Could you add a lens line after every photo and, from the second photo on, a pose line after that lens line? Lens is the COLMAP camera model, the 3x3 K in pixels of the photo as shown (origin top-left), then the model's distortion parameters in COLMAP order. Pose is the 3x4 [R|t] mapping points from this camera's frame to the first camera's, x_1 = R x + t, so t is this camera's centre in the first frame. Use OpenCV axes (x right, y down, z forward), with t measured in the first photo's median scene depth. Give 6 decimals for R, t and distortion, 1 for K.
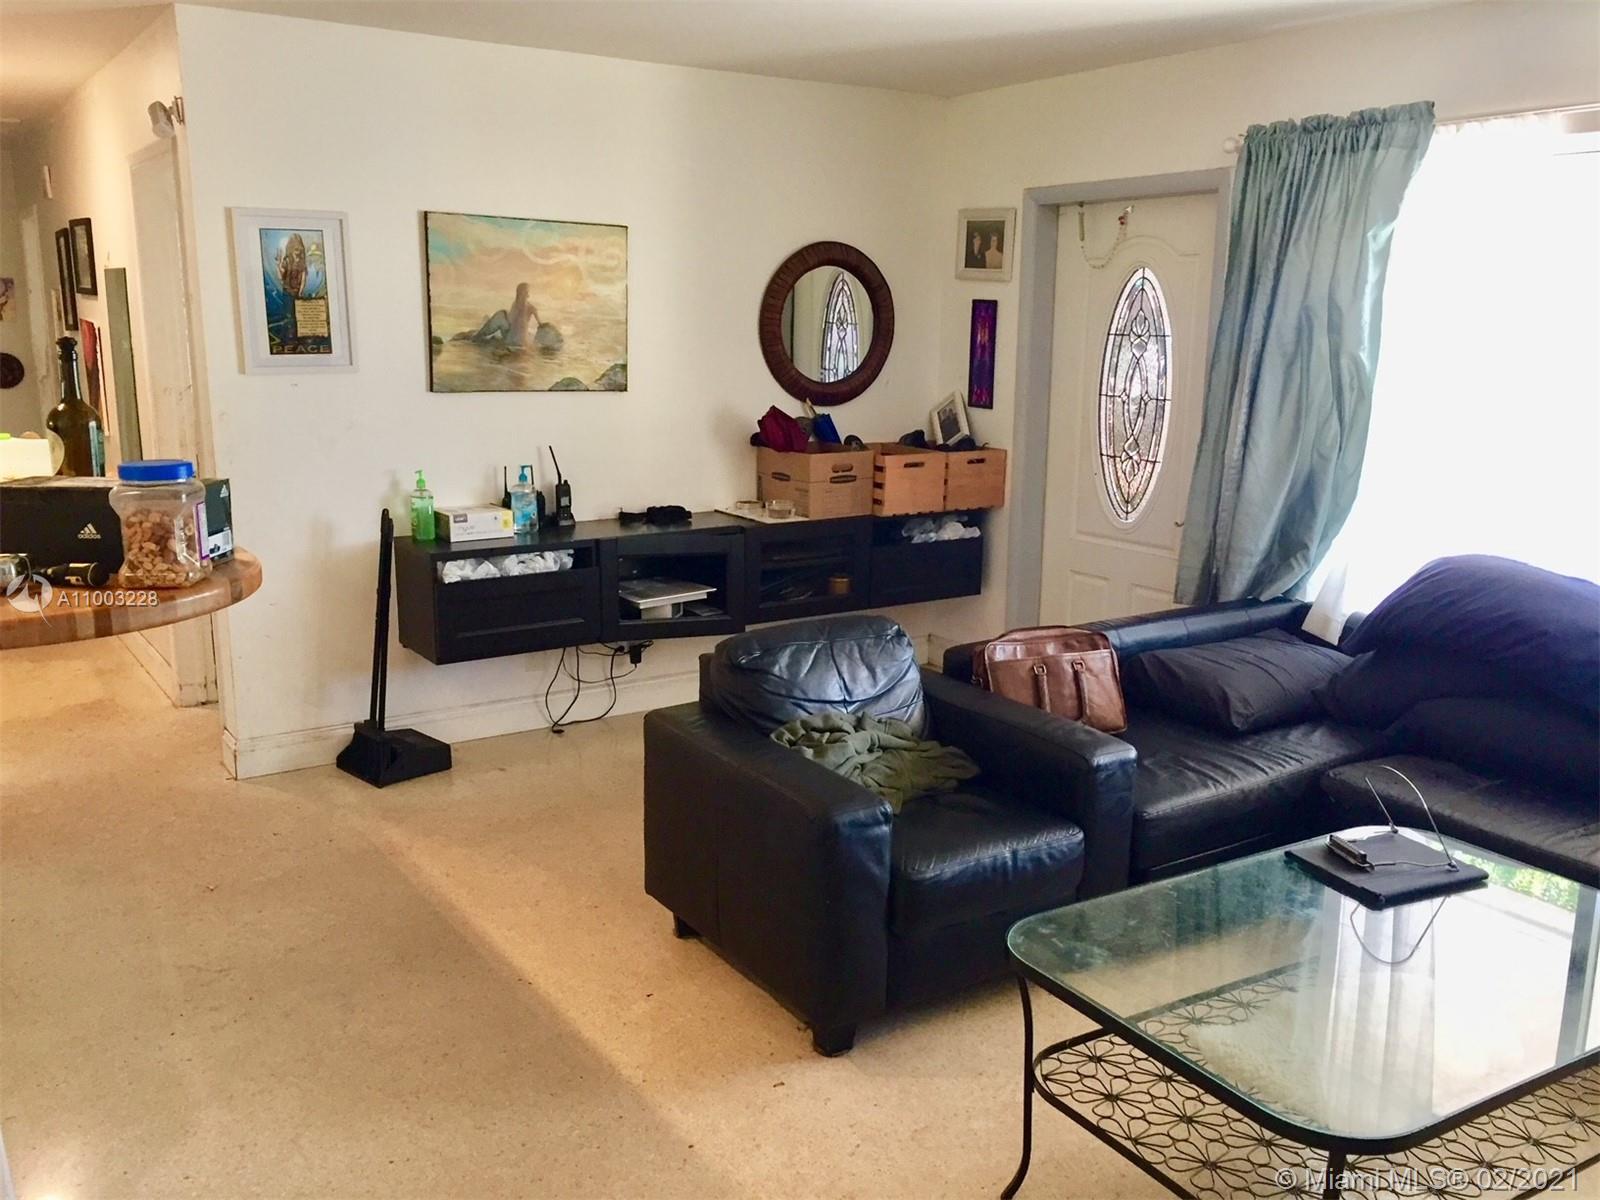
lens RADIAL K [[1360.4, 0, 802.6], [0, 1360.4, 604.2], [0, 0, 1]] dist [0.033400, -0.033643]
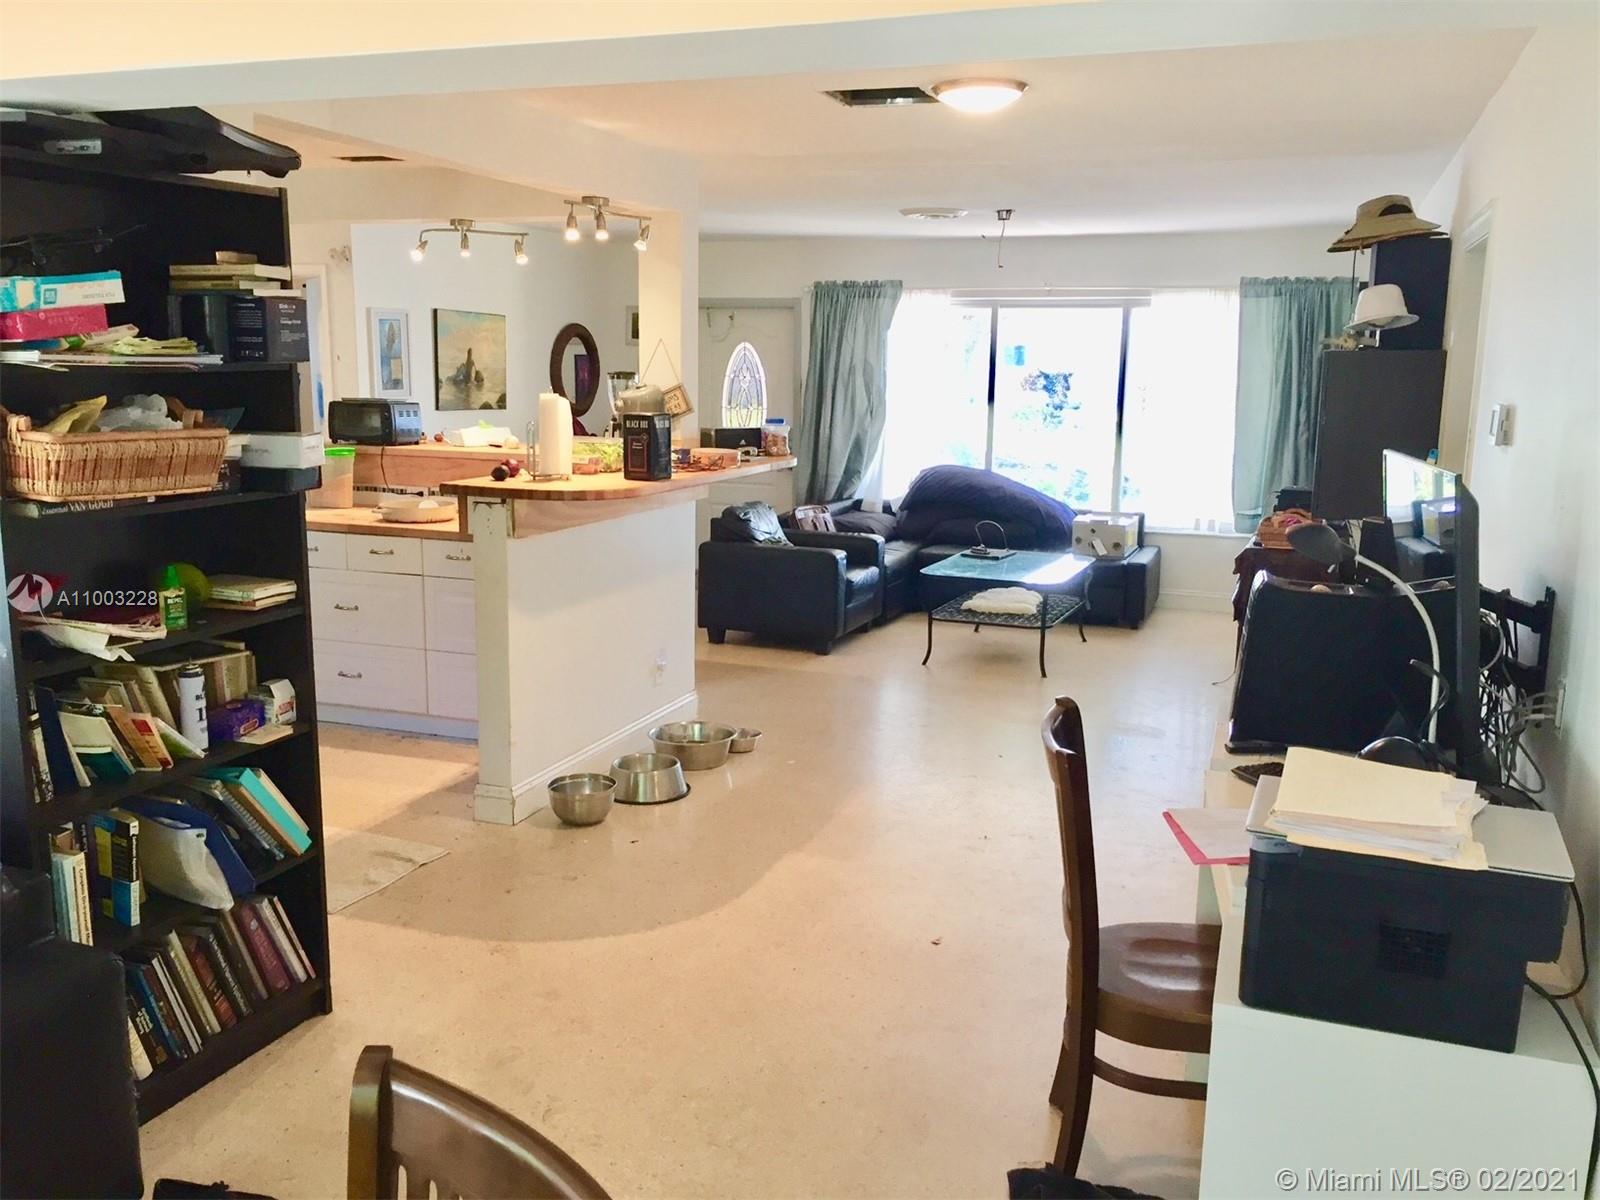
lens RADIAL K [[1360.4, 0, 796.5], [0, 1360.4, 594.3], [0, 0, 1]] dist [0.033400, -0.033643]
pose [[0.815514, -0.095561, 0.570793, -0.973237], [0.113649, 0.993513, 0.003958, 0.131953], [-0.567469, 0.061642, 0.821084, -0.724690]]
